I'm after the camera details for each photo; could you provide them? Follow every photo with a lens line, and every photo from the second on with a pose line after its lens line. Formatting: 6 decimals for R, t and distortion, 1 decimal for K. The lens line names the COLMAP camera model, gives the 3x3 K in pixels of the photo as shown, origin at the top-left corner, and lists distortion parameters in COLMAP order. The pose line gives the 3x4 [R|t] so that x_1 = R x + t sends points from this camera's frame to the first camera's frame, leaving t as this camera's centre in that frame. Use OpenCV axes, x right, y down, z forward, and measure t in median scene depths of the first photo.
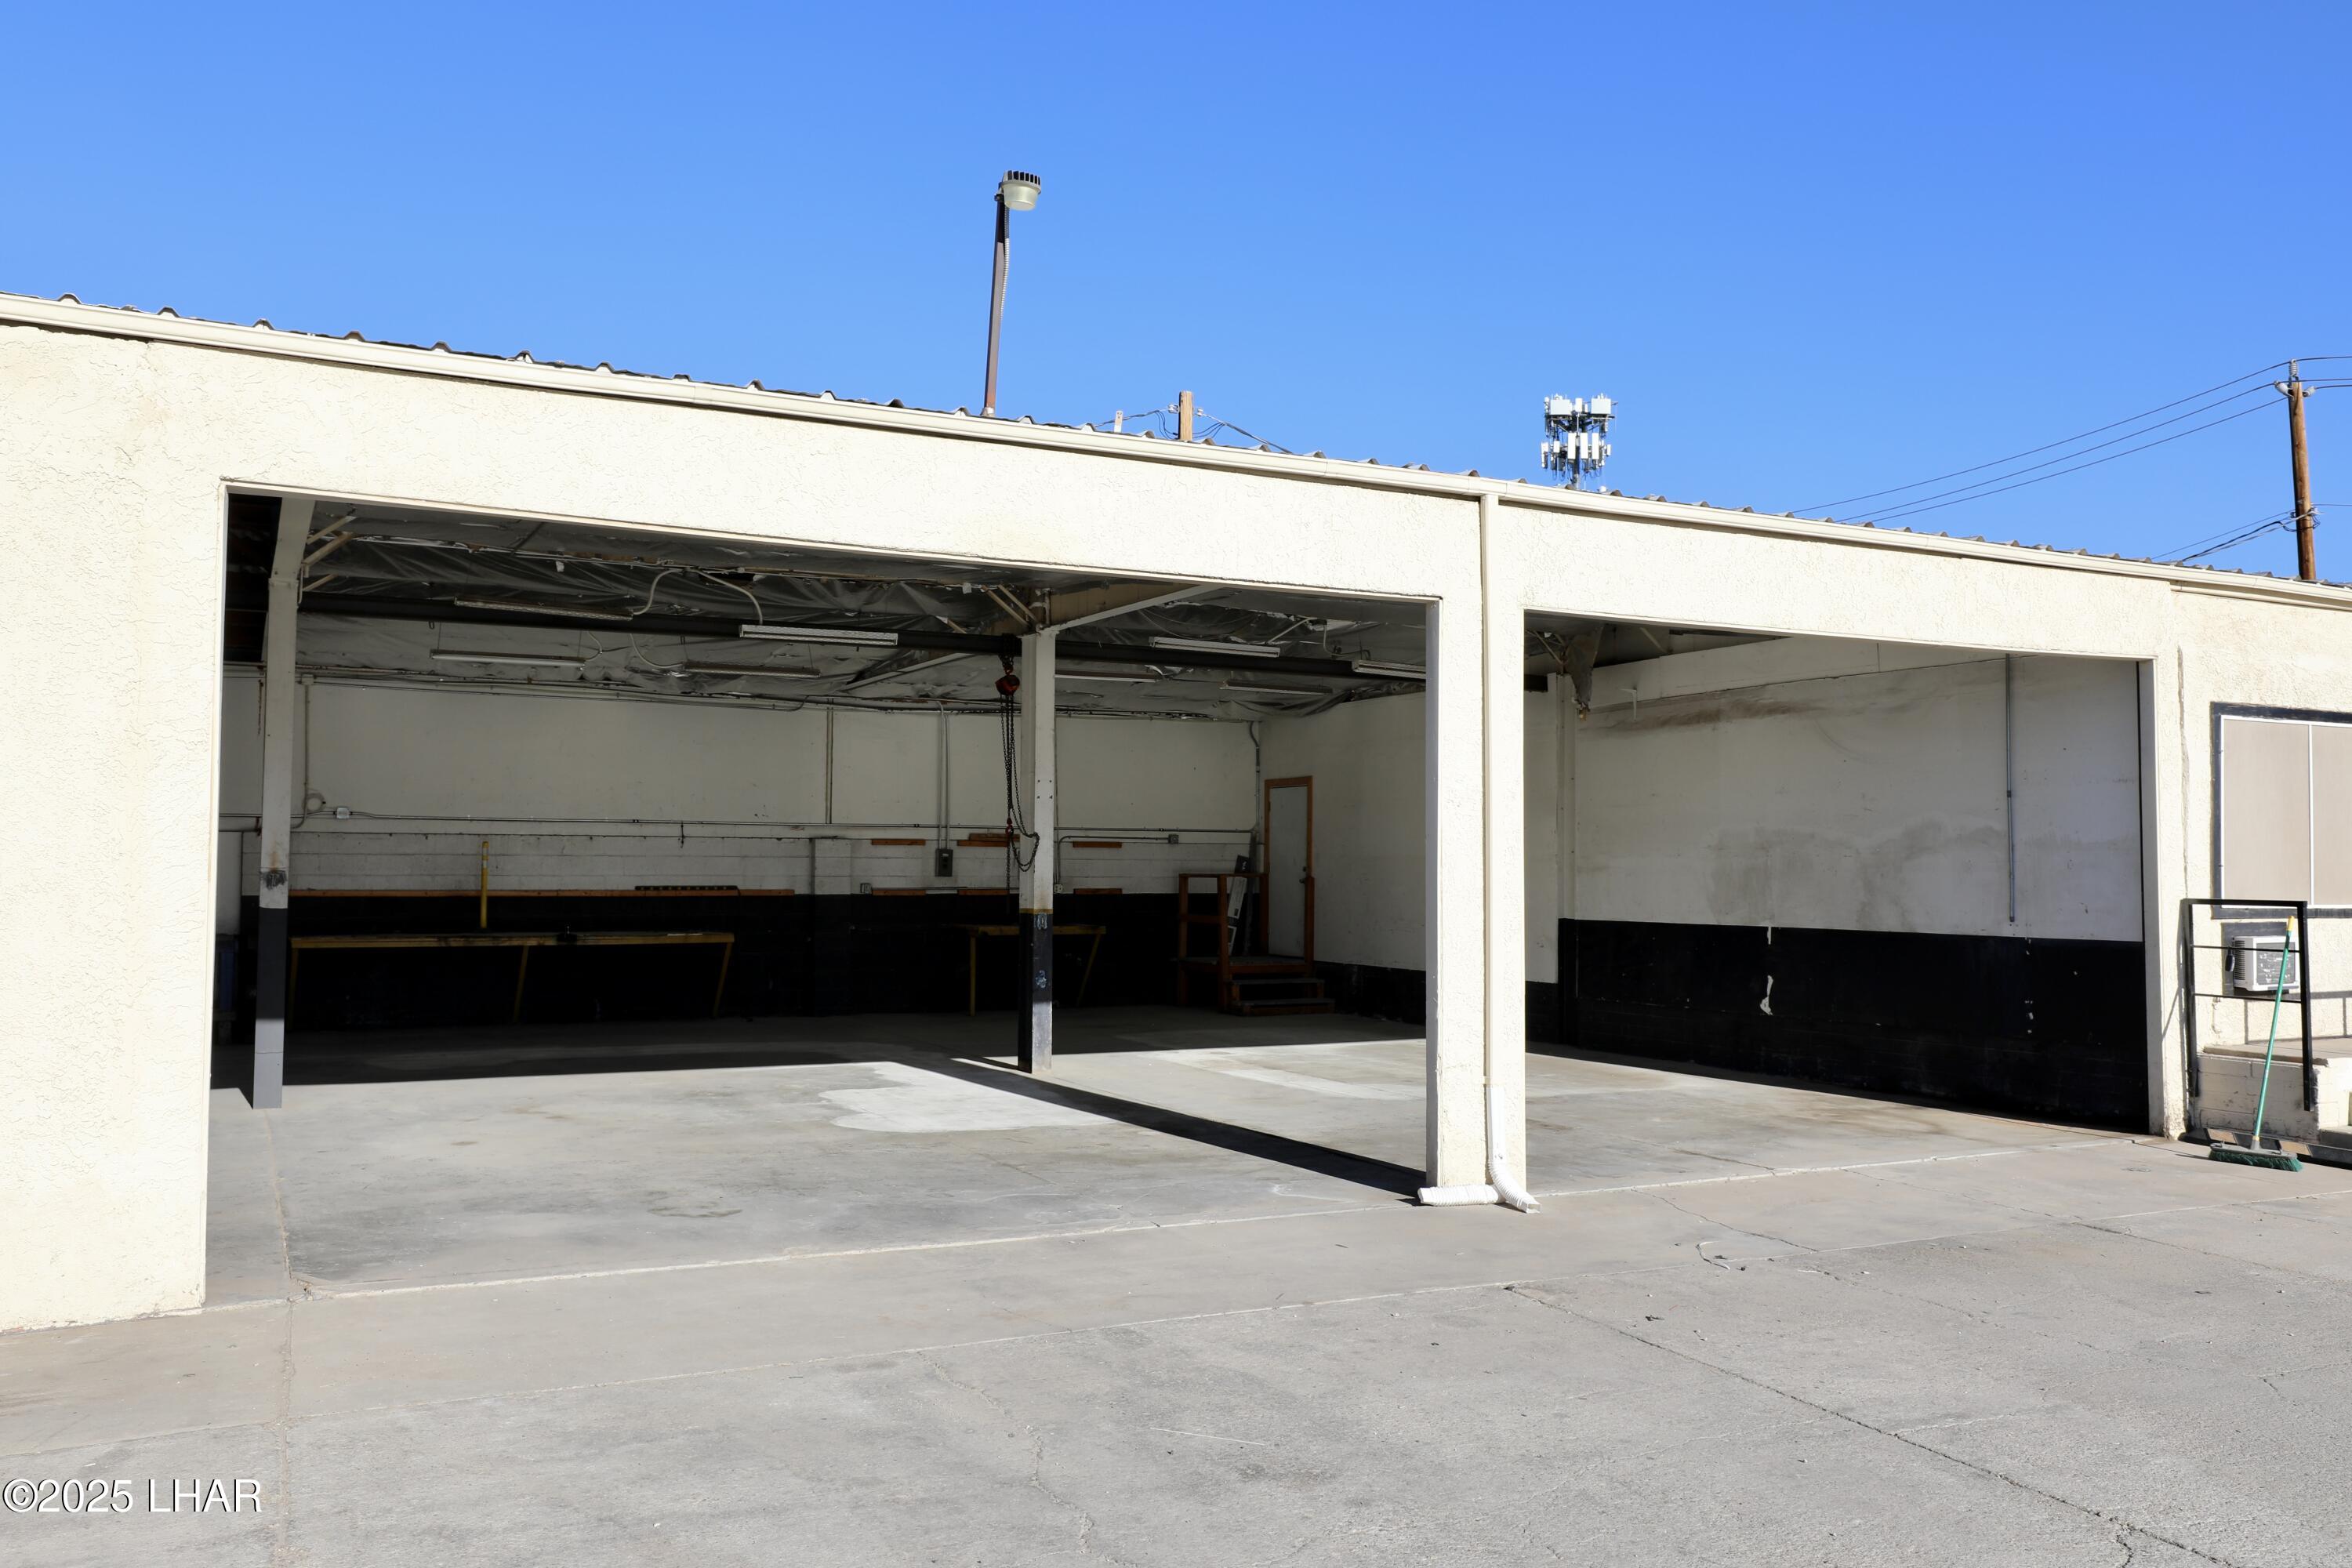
lens RADIAL K [[1810.0, 0, 1197.0], [0, 1810.0, 784.9], [0, 0, 1]] dist [-0.002079, 0.001201]
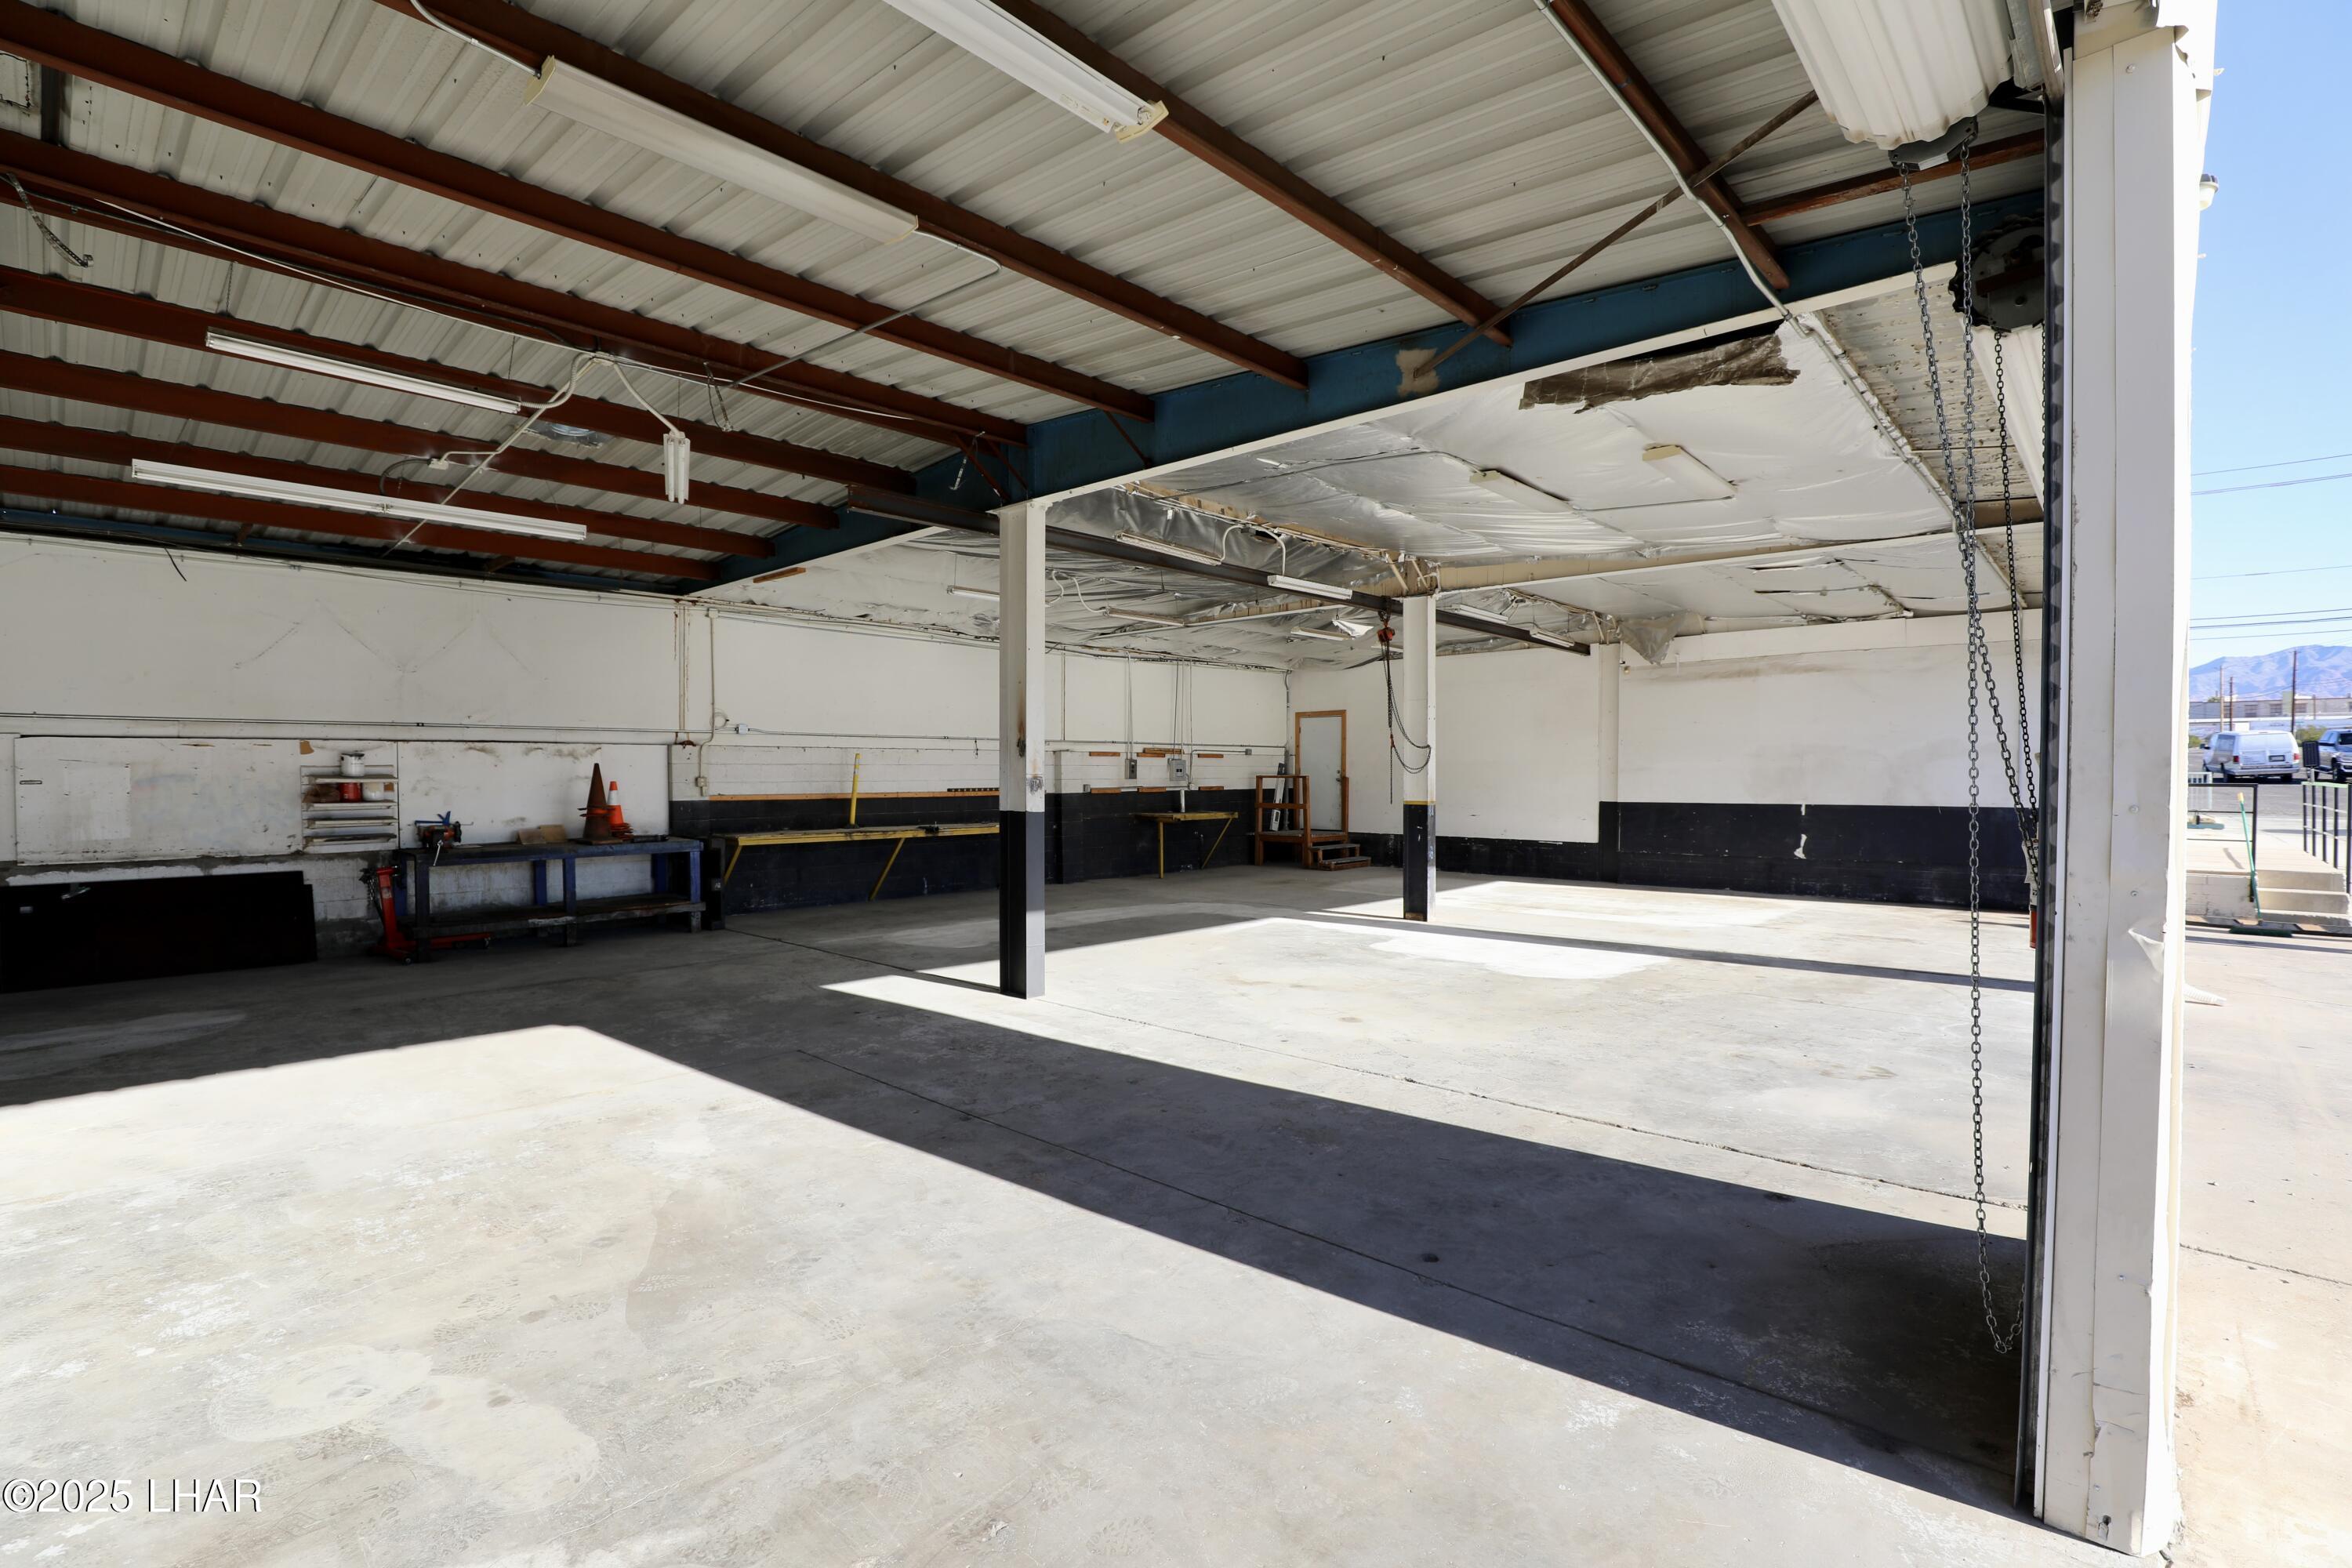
lens RADIAL K [[1072.1, 0, 1187.6], [0, 1072.1, 787.3], [0, 0, 1]] dist [-0.036998, 0.007274]
pose [[0.940126, -0.012422, 0.340599, -0.427713], [-0.007871, 0.998278, 0.058135, 0.010418], [-0.340735, -0.057335, 0.938409, 0.247069]]
